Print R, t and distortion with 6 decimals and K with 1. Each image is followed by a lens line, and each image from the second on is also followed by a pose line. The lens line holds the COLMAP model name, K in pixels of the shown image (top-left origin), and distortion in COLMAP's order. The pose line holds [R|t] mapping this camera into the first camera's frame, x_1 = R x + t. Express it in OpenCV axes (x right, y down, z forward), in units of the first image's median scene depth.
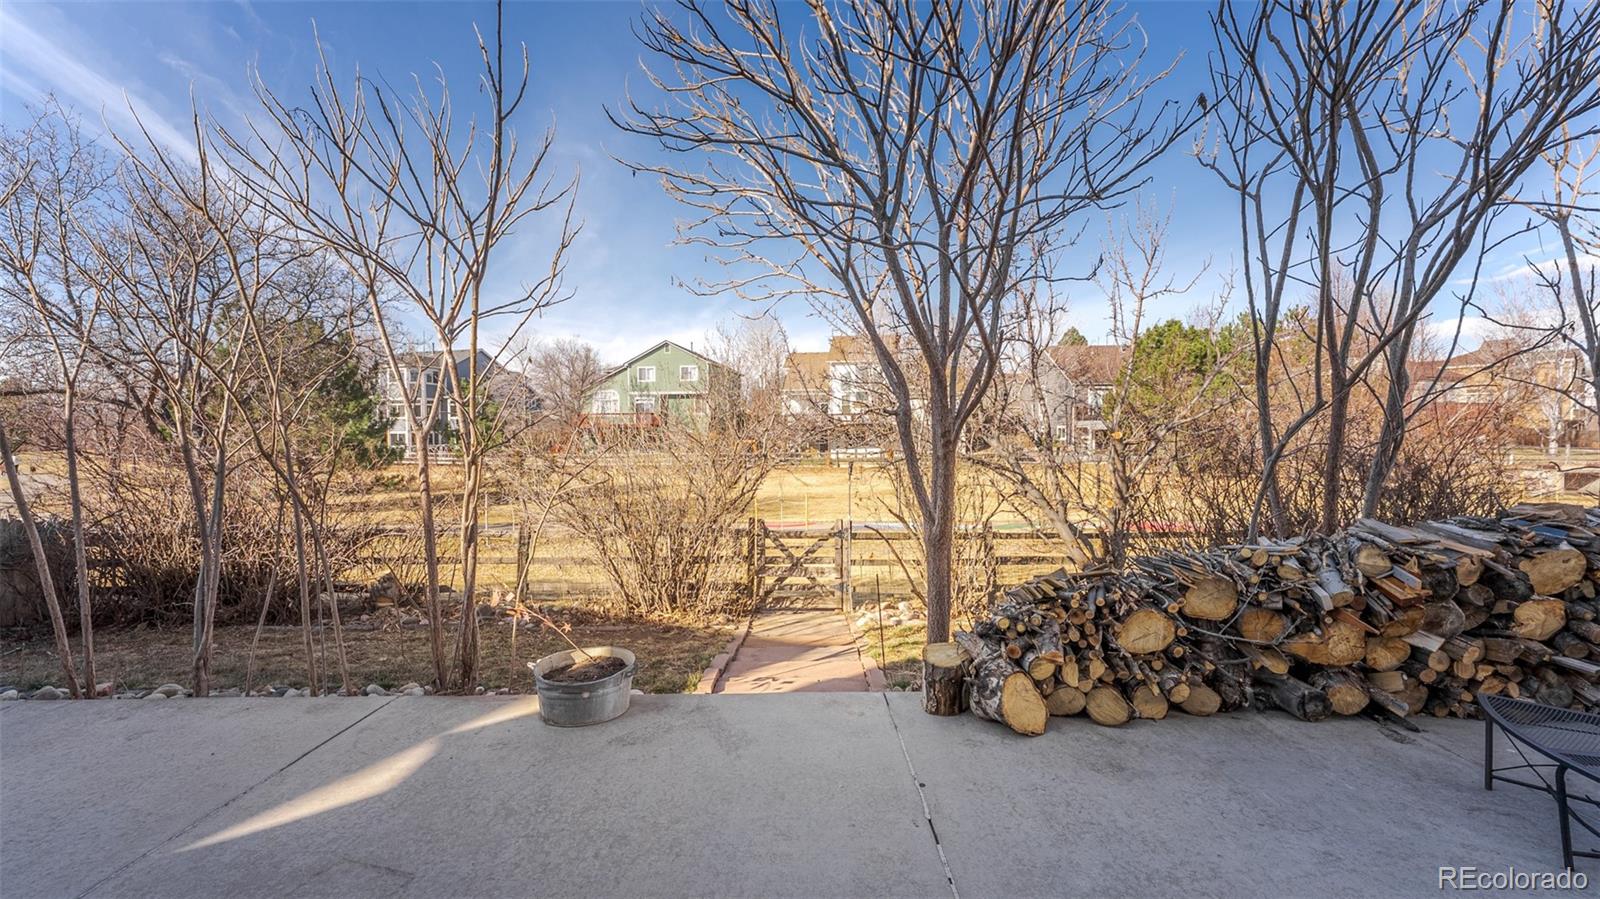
lens RADIAL K [[652.7, 0, 797.8], [0, 652.7, 448.1], [0, 0, 1]] dist [-0.001988, 0.000019]
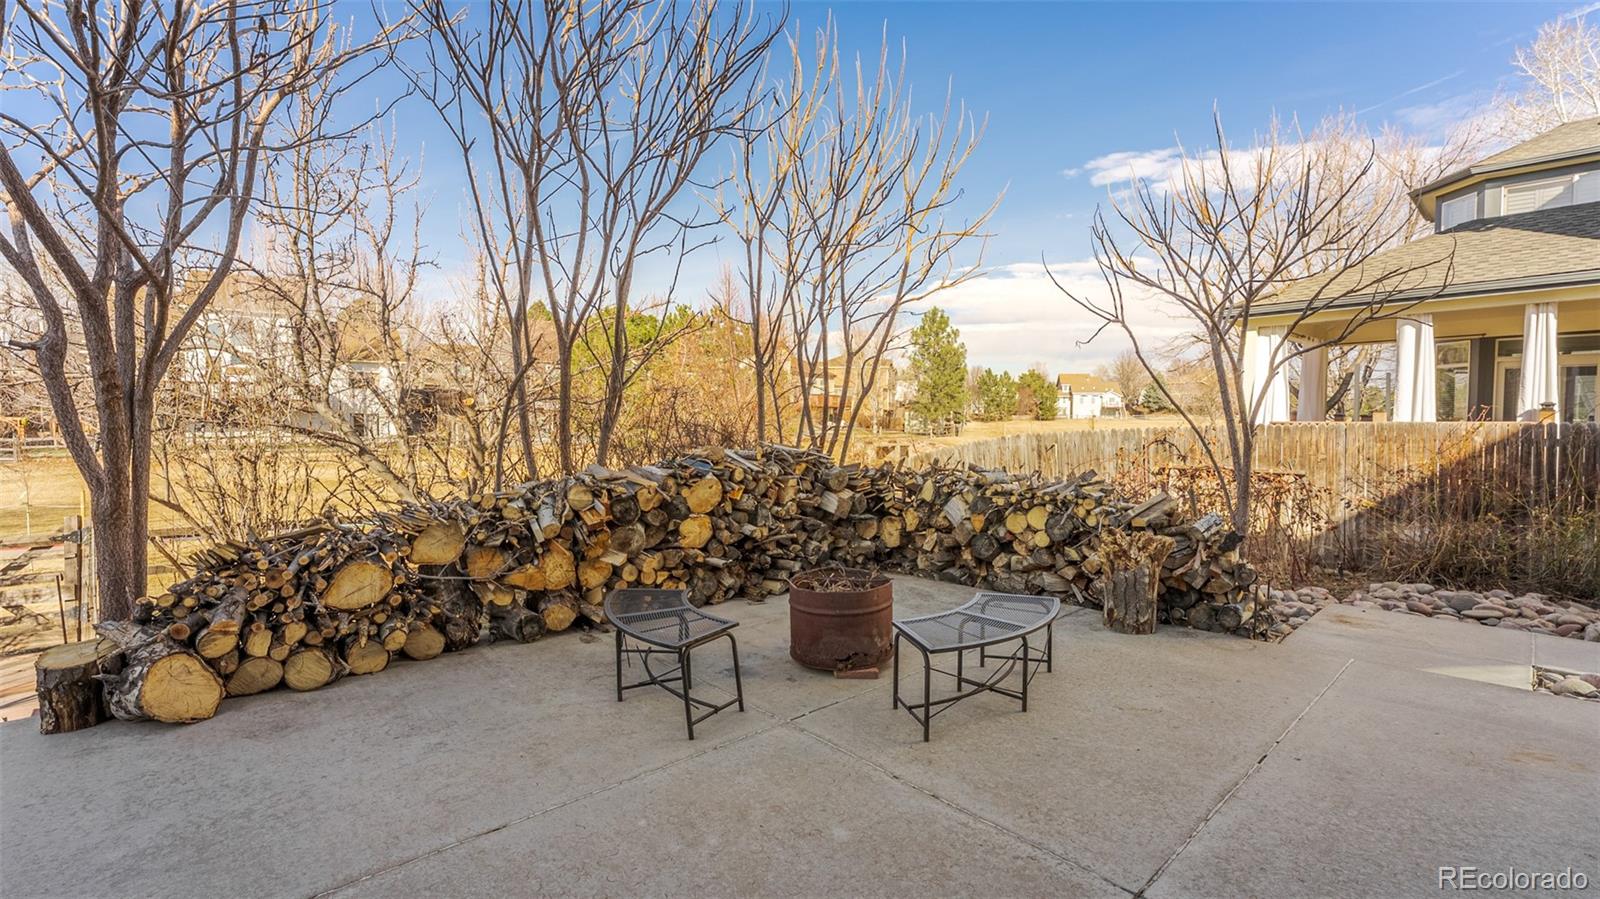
lens RADIAL K [[719.0, 0, 800.2], [0, 719.0, 443.8], [0, 0, 1]] dist [-0.000696, -0.000146]
pose [[0.732729, -0.015573, 0.680342, 0.291353], [0.003977, 0.999819, 0.018603, 0.055167], [-0.680509, -0.010925, 0.732659, -0.225384]]
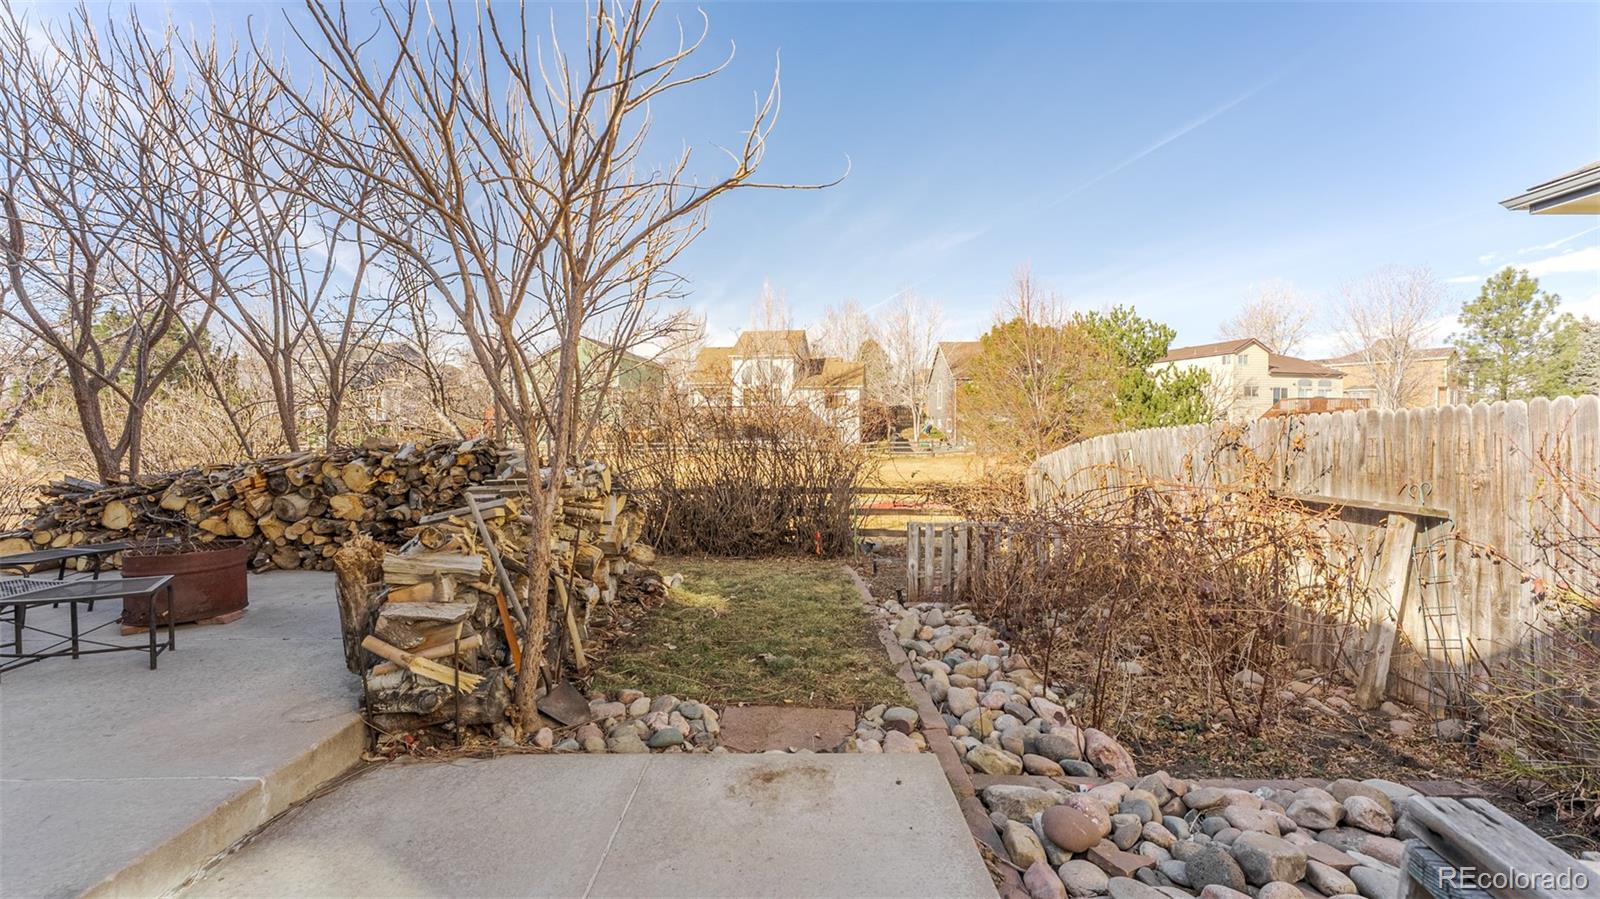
lens RADIAL K [[652.7, 0, 800.9], [0, 652.7, 442.8], [0, 0, 1]] dist [-0.001988, 0.000019]
pose [[0.999845, 0.003214, 0.017296, 2.167780], [-0.003250, 0.999993, 0.002040, 0.098038], [-0.017289, -0.002096, 0.999848, -0.596778]]
